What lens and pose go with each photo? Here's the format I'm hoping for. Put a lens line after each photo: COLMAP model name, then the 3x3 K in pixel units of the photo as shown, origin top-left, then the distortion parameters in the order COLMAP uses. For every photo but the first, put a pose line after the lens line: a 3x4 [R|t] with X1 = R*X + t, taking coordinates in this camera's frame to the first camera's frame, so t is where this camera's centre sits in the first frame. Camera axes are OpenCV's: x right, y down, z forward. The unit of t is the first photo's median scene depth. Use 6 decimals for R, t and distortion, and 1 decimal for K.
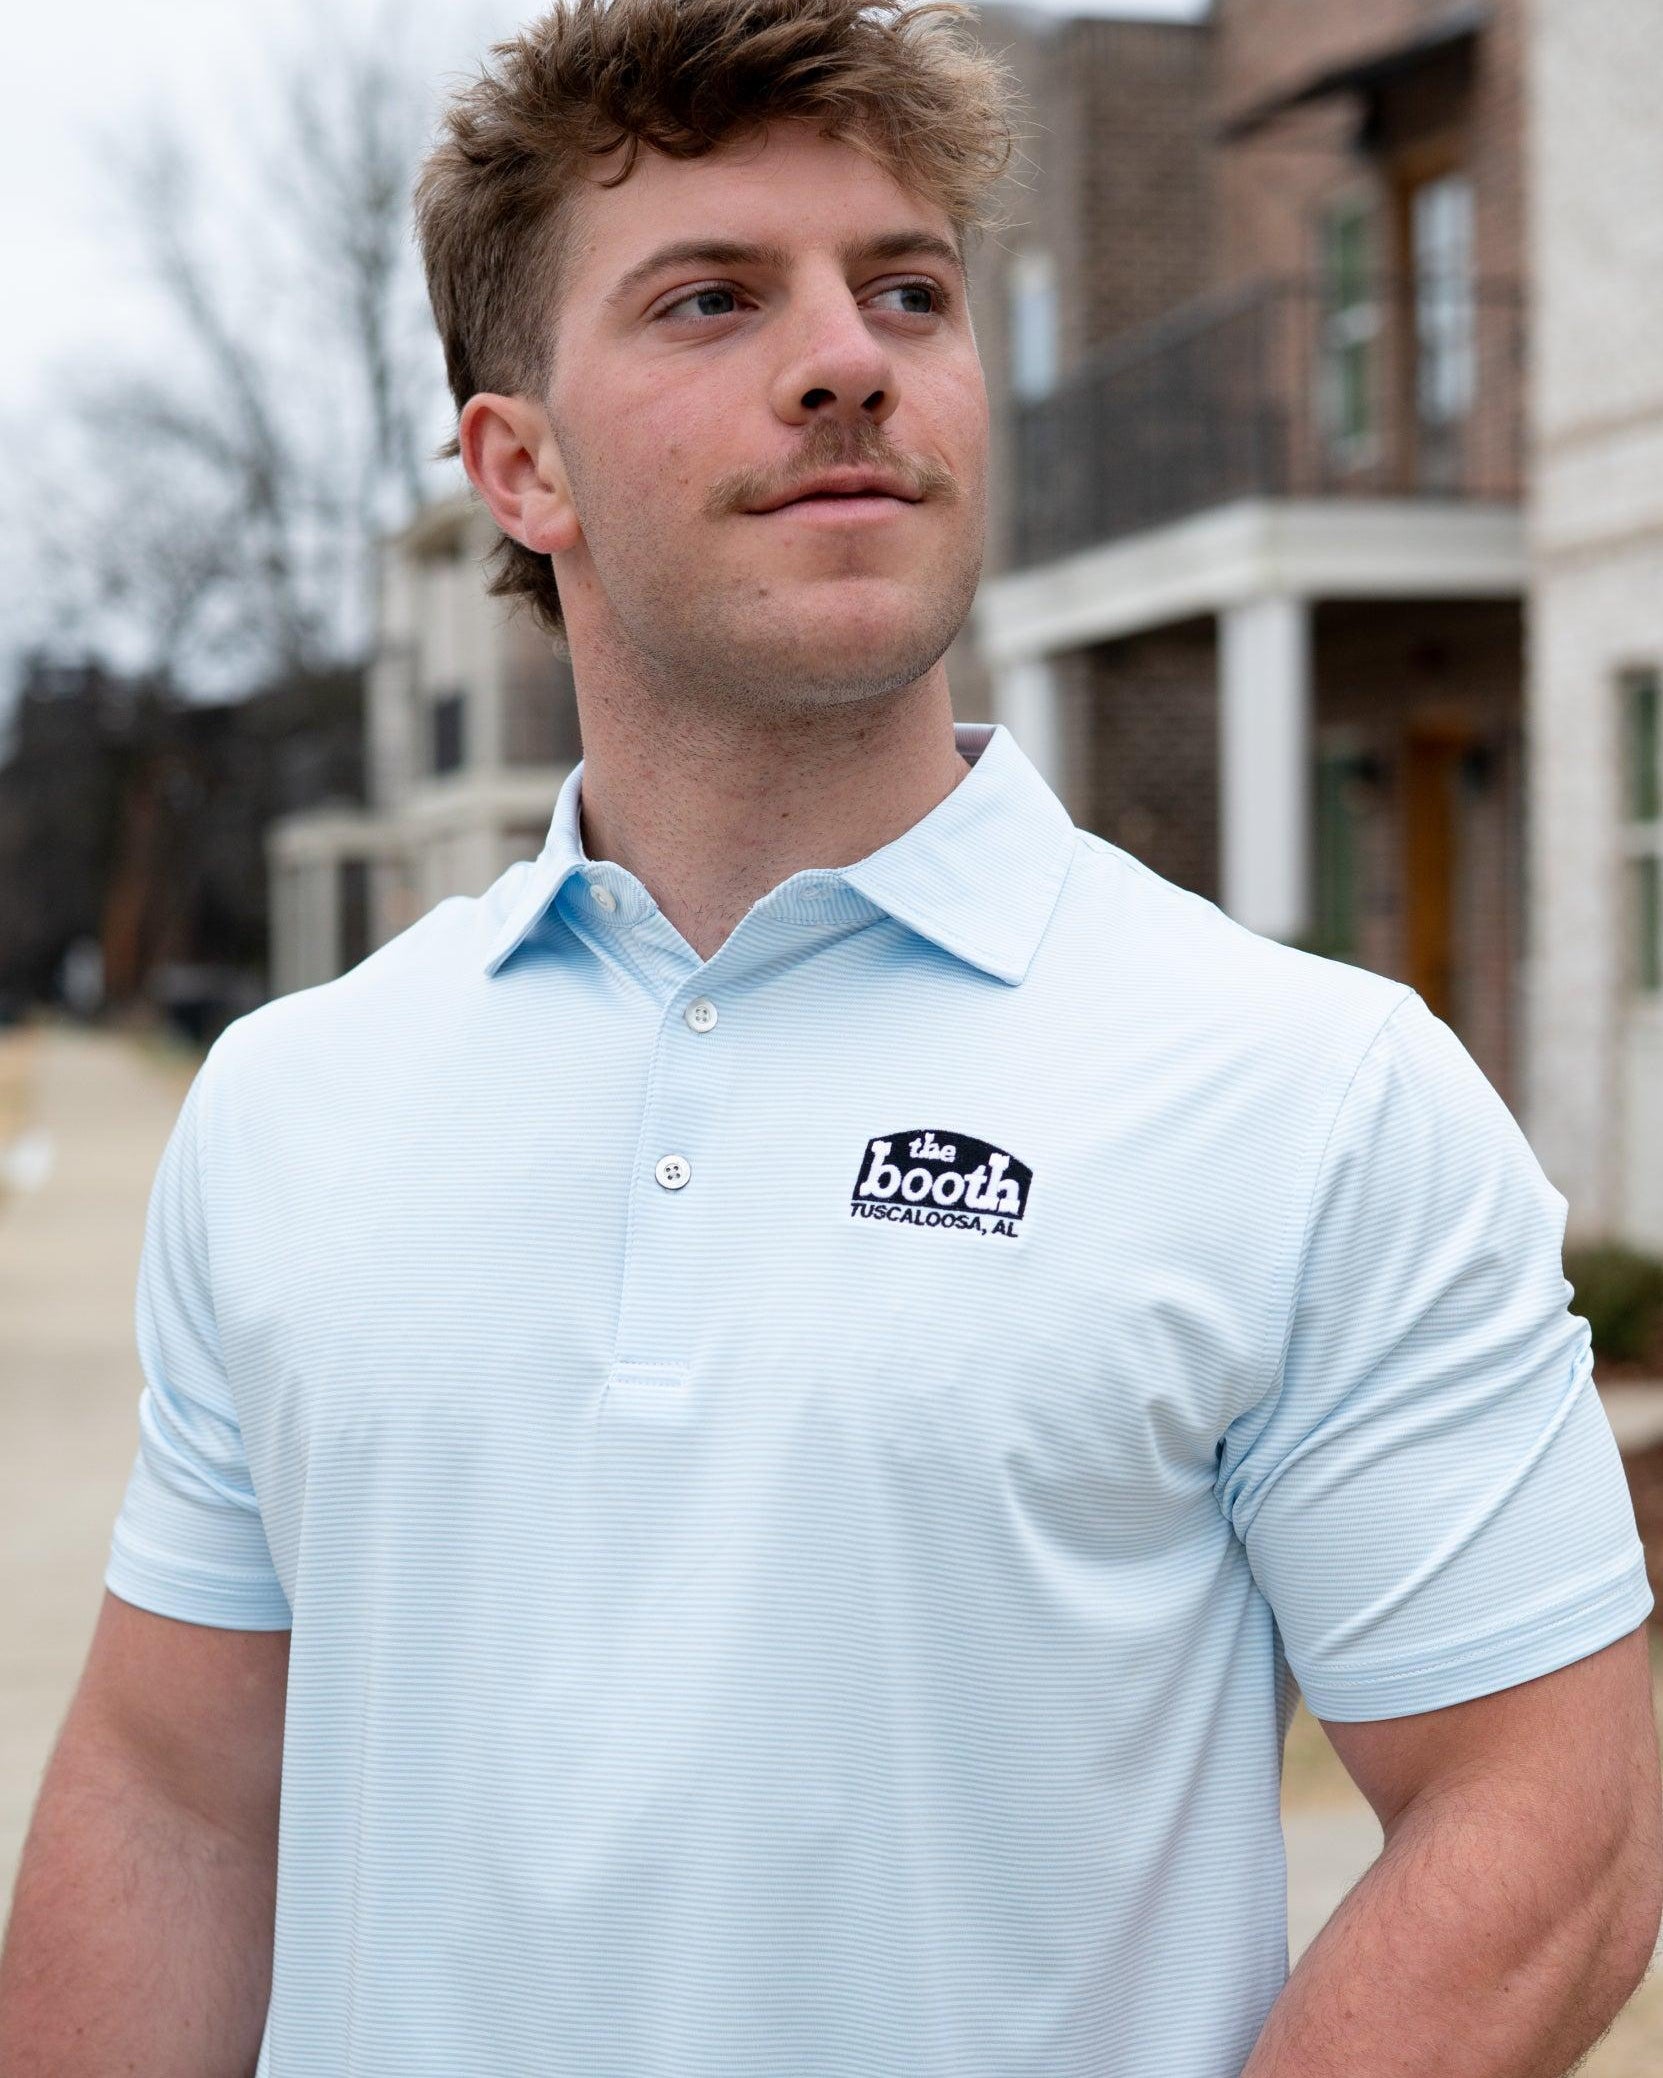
lens RADIAL K [[5626.3, 0, 831.5], [0, 5626.3, 1039.0], [0, 0, 1]] dist [0.121120, -12.379950]
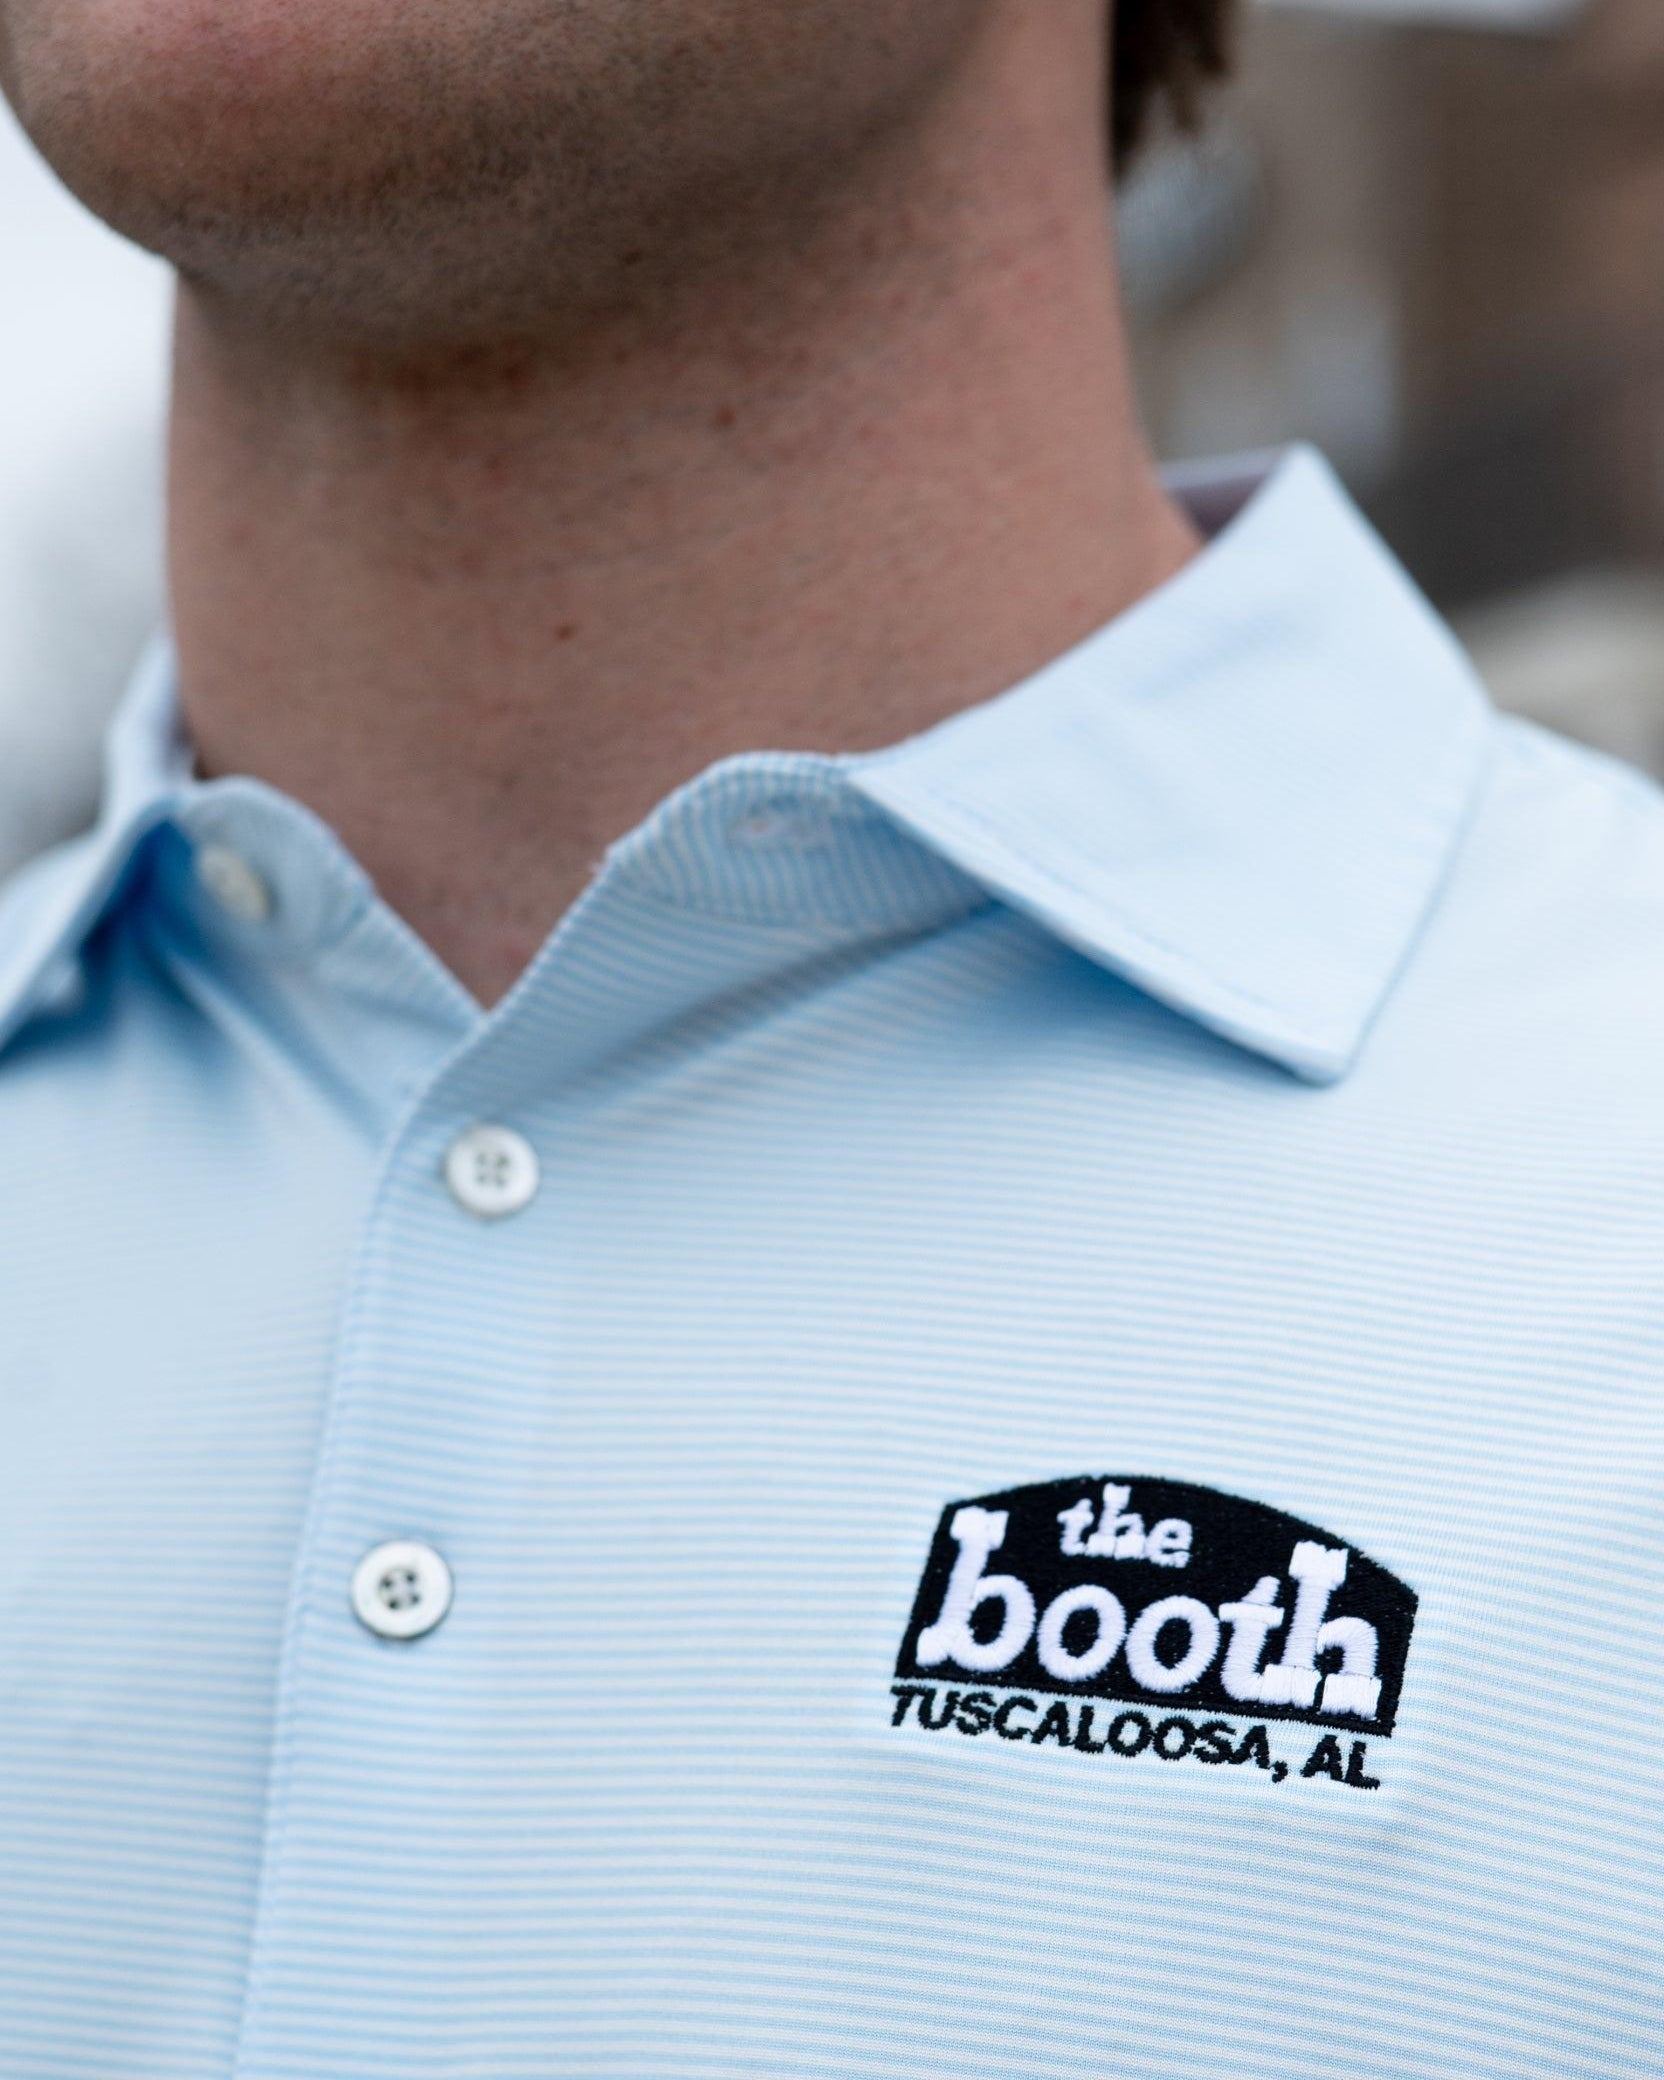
lens RADIAL K [[5631.7, 0, 832.0], [0, 5631.7, 1040.0], [0, 0, 1]] dist [0.121120, -12.379950]
pose [[0.999833, 0.002347, -0.018127, 0.006043], [-0.003788, 0.996798, -0.079866, 0.017264], [0.017882, 0.079922, 0.996641, 0.652857]]
